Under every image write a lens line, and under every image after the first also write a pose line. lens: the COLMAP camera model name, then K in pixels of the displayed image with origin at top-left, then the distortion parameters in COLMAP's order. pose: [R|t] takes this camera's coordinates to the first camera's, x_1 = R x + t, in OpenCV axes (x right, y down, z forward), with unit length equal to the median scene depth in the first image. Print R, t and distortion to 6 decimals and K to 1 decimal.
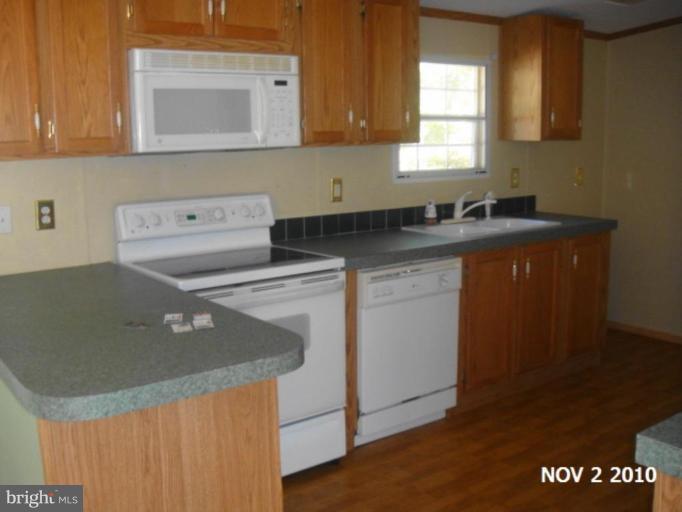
lens RADIAL K [[734.5, 0, 339.7], [0, 734.5, 254.7], [0, 0, 1]] dist [-0.198968, 0.209744]
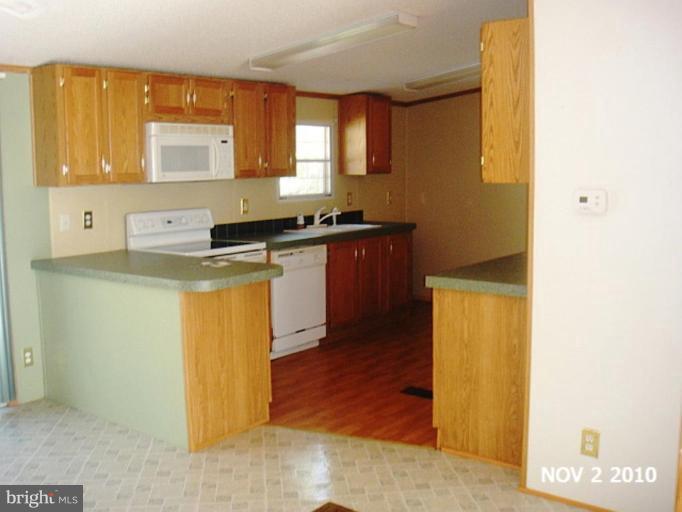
lens RADIAL K [[734.5, 0, 339.7], [0, 734.5, 254.7], [0, 0, 1]] dist [-0.198968, 0.209744]
pose [[0.964680, -0.026488, 0.262088, -0.245560], [0.038408, 0.998443, -0.040462, 0.096149], [-0.260608, 0.049099, 0.964195, -0.629209]]
